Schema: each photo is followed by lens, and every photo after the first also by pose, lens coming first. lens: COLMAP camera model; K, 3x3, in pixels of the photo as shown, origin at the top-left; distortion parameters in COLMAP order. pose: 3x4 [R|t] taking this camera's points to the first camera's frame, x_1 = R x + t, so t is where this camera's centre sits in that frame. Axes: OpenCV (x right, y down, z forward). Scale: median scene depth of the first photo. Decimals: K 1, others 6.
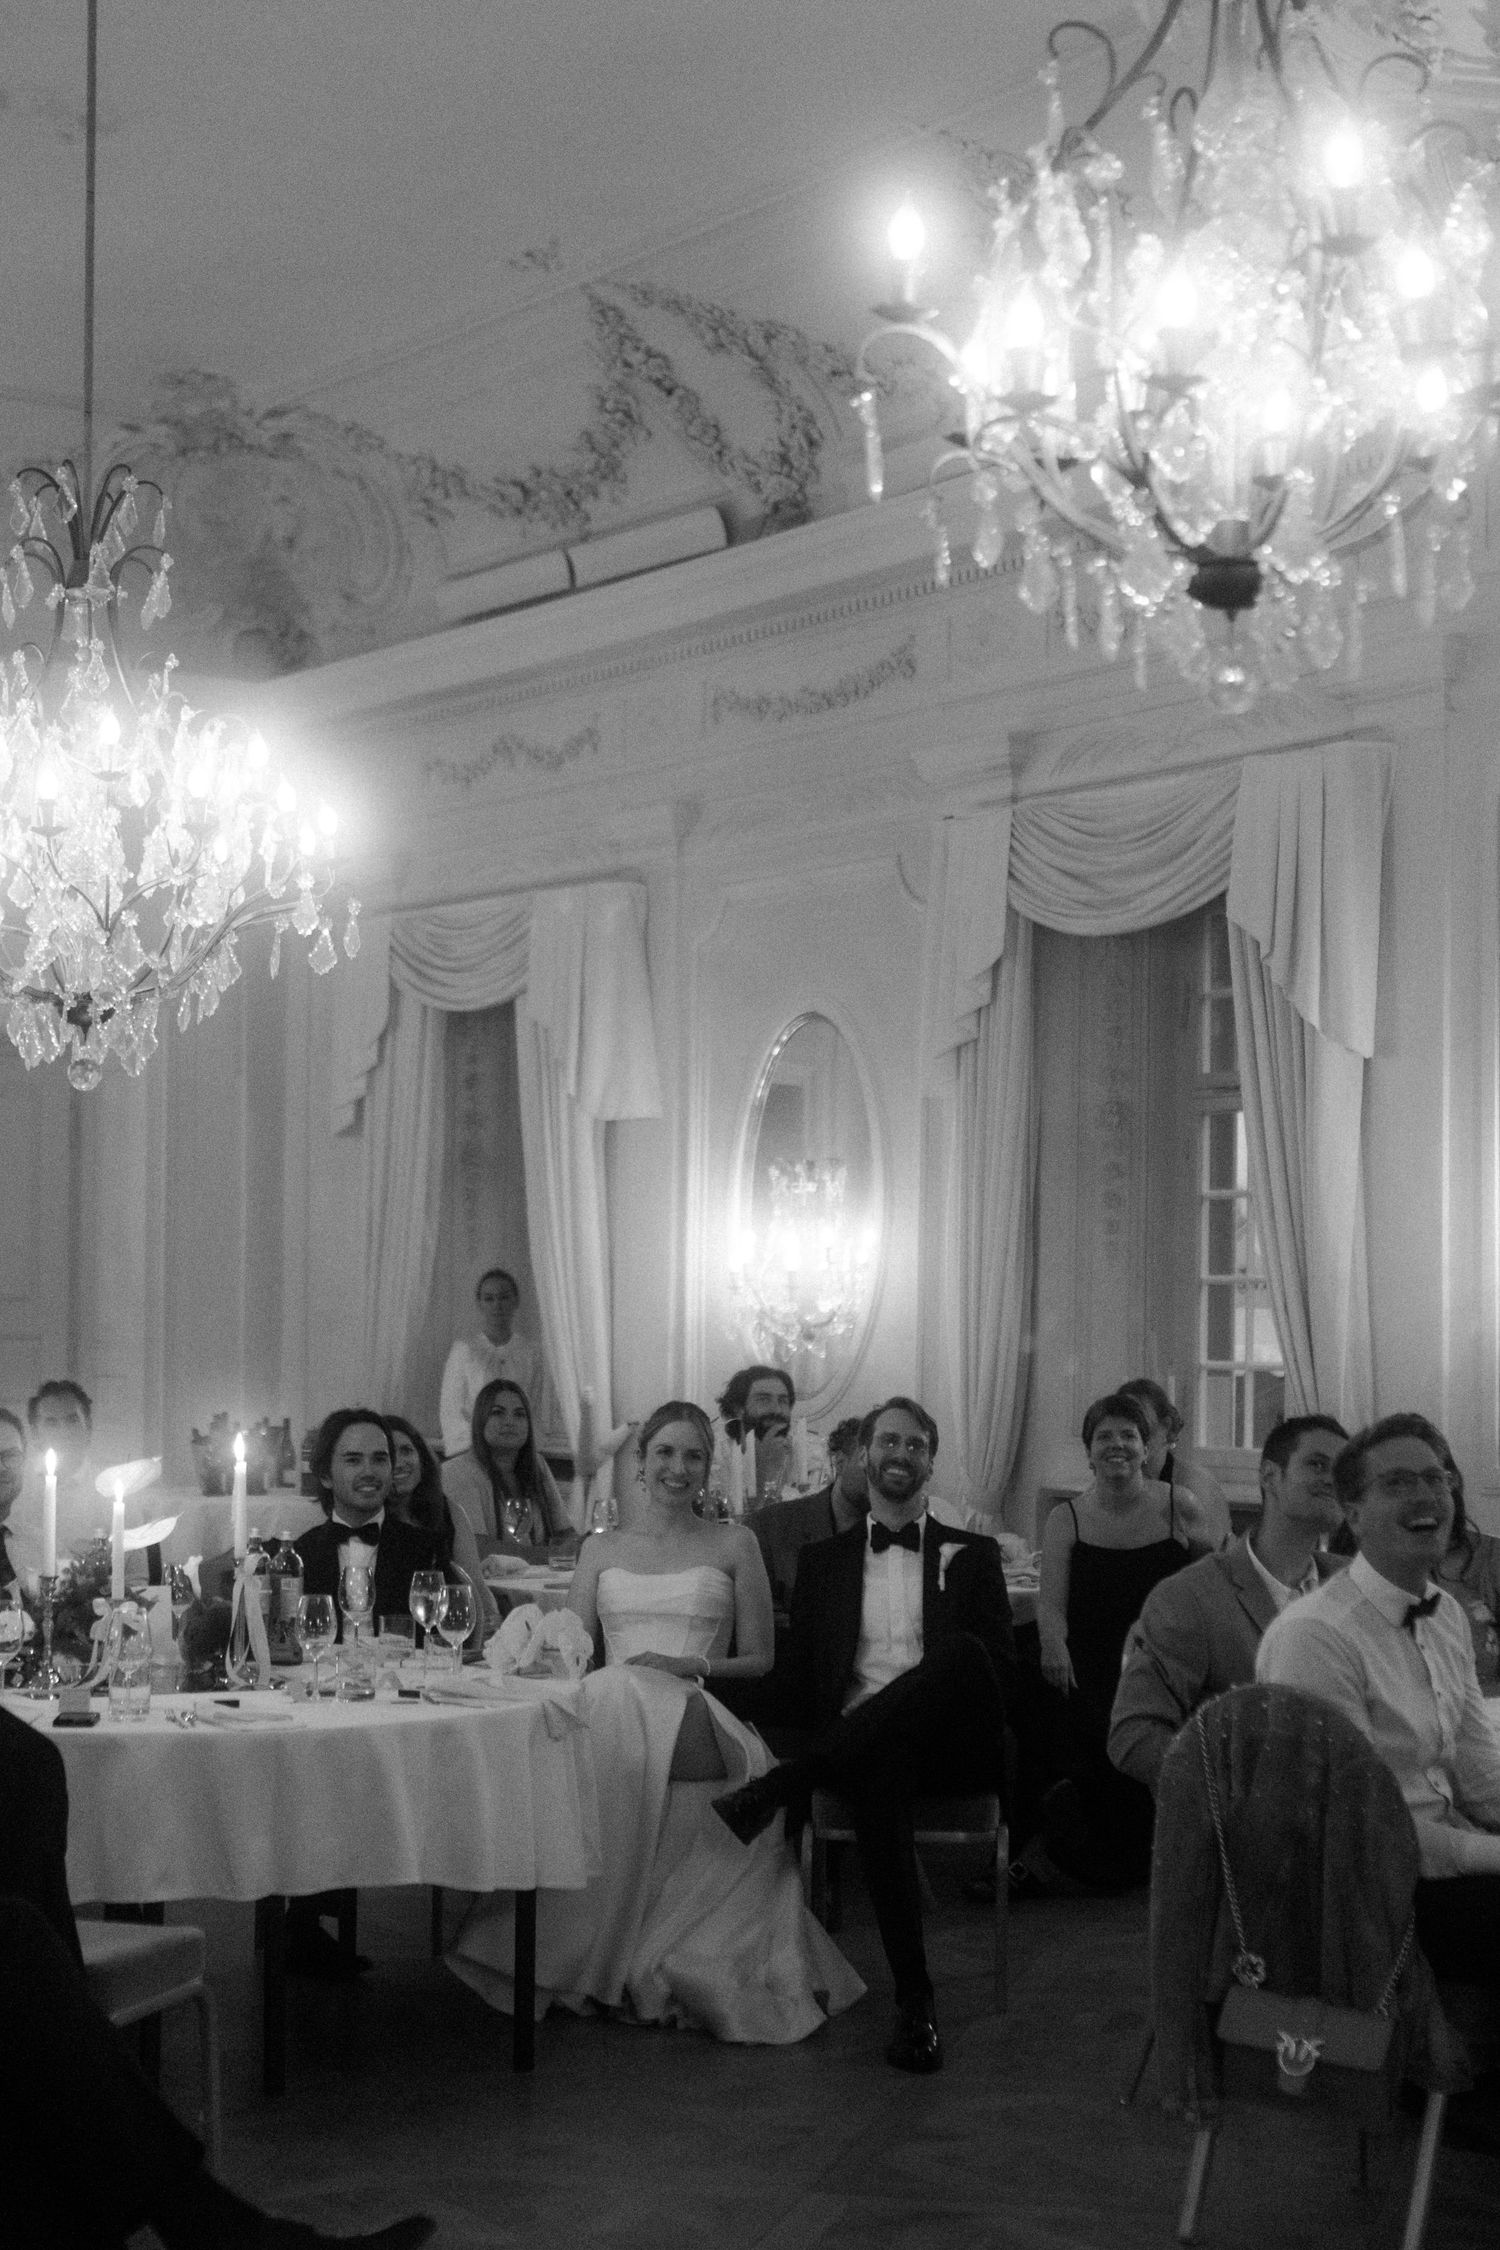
lens RADIAL K [[4685.4, 0, 747.4], [0, 4685.4, 1113.1], [0, 0, 1]] dist [0.028476, 0.000000]
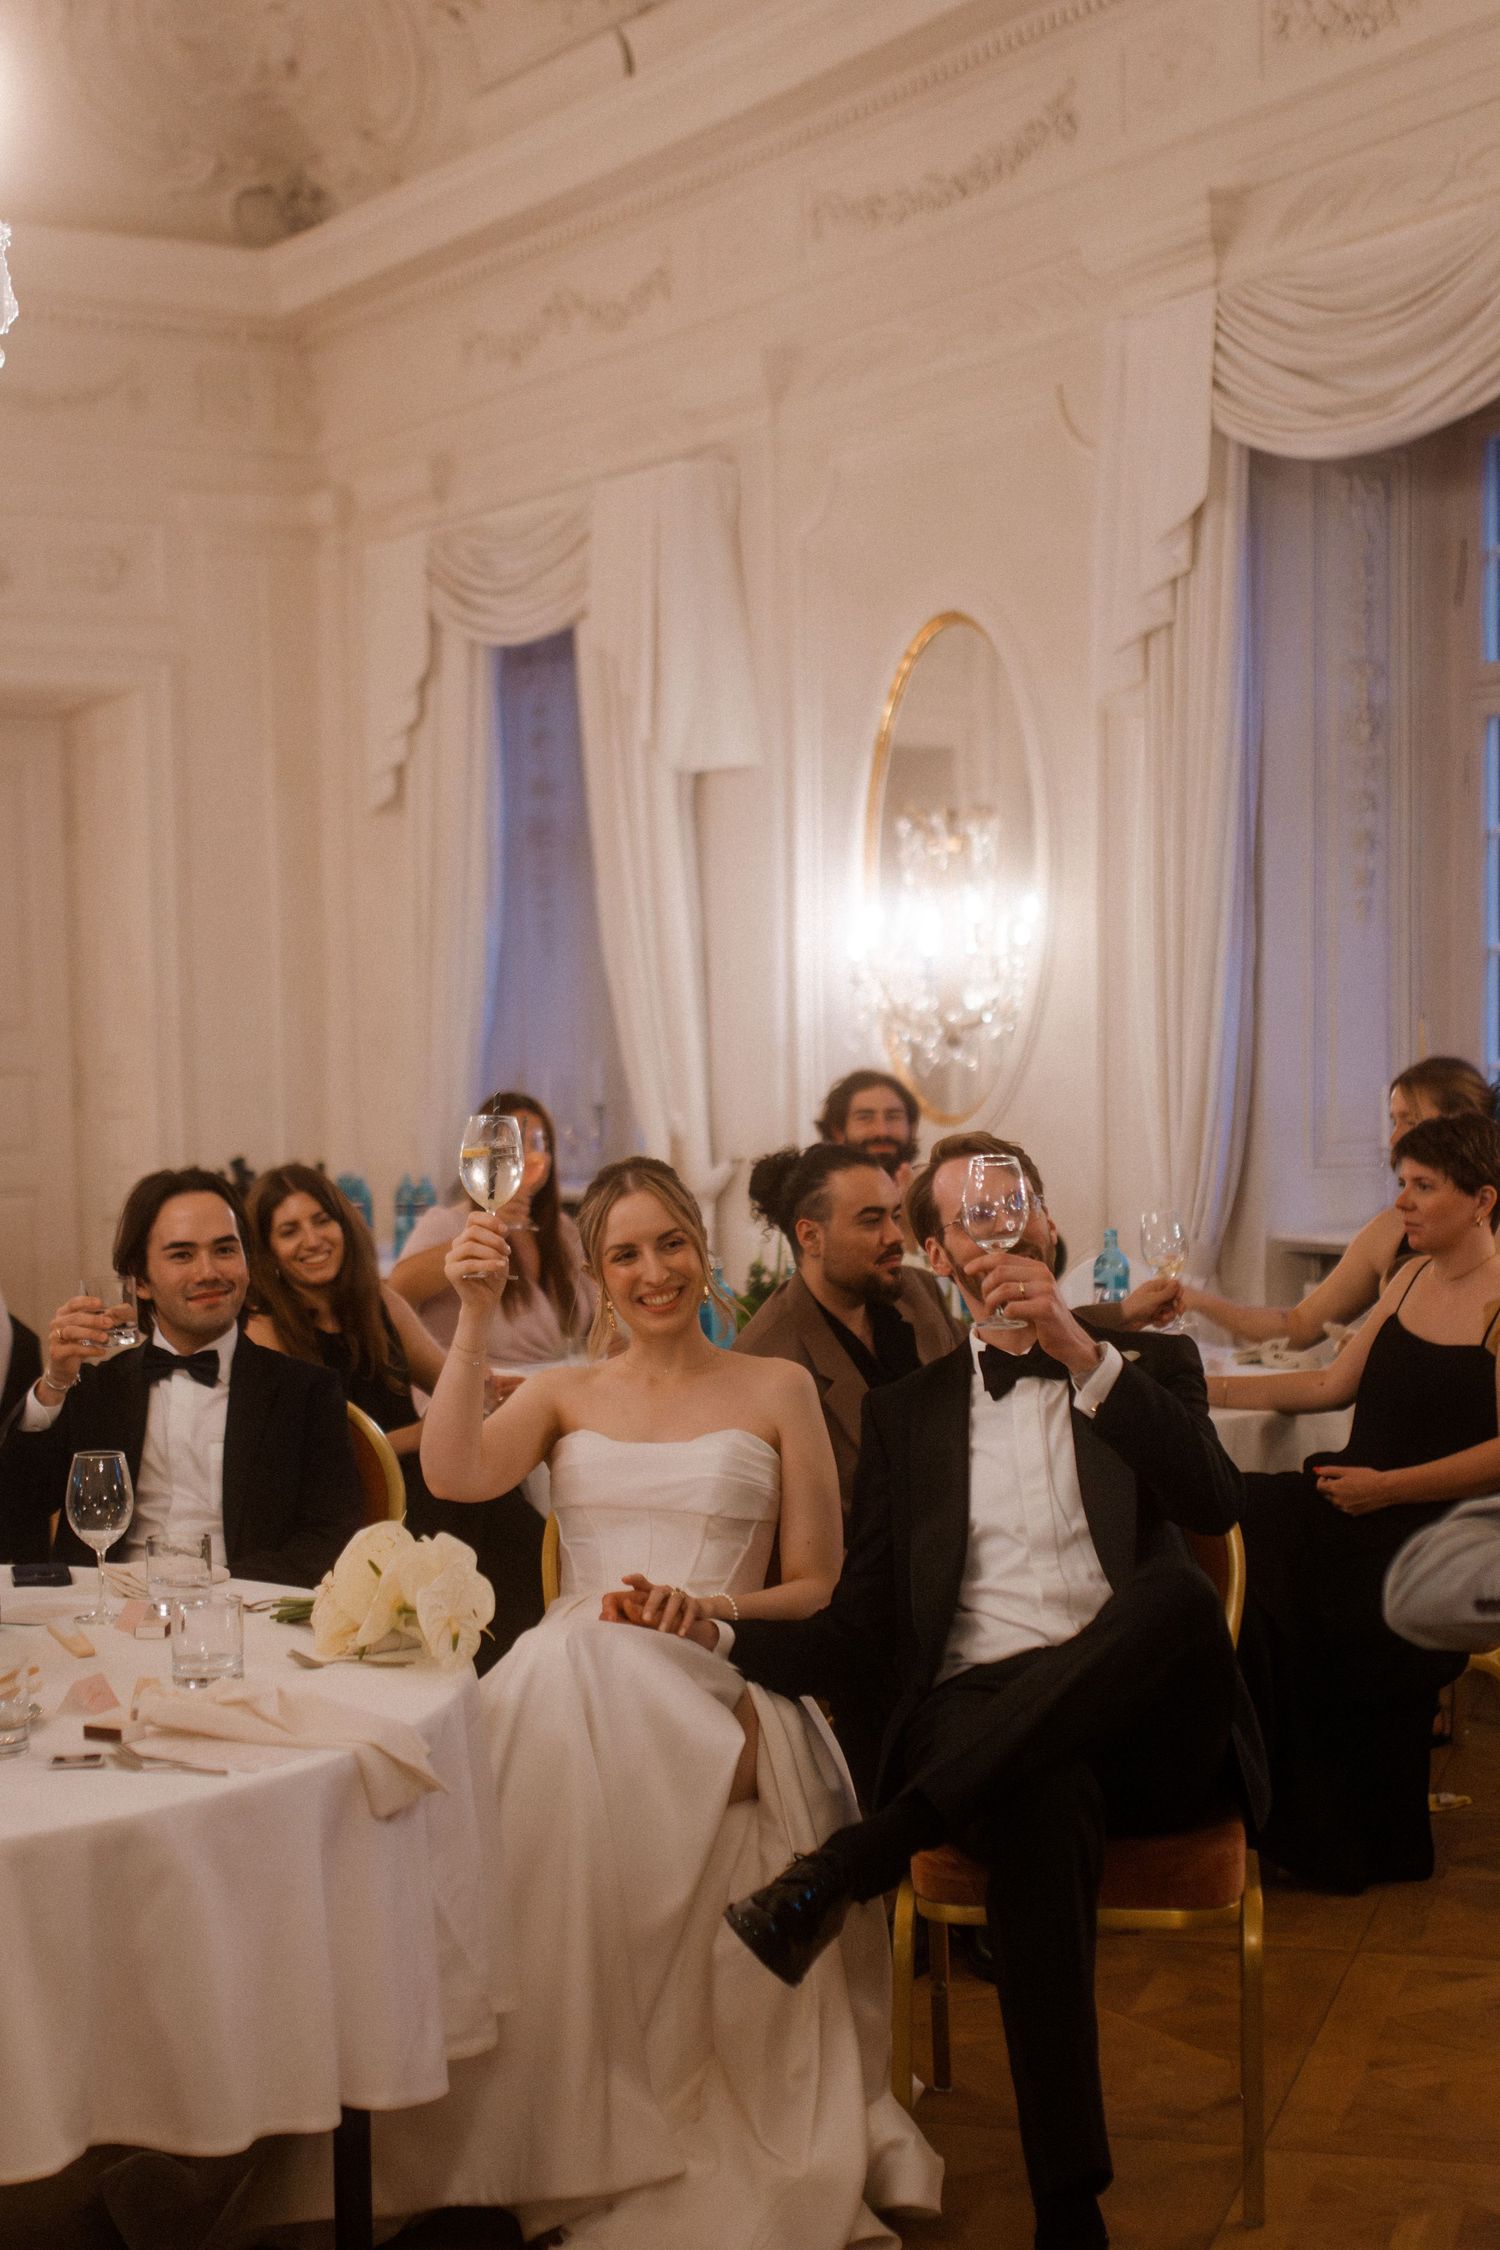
lens RADIAL K [[3992.9, 0, 639.7], [0, 3992.9, 1157.2], [0, 0, 1]] dist [0.063482, 0.000000]
pose [[0.996172, -0.024700, -0.083850, 0.016644], [0.030698, 0.997003, 0.071014, 0.019489], [0.081844, -0.073316, 0.993945, 0.365111]]
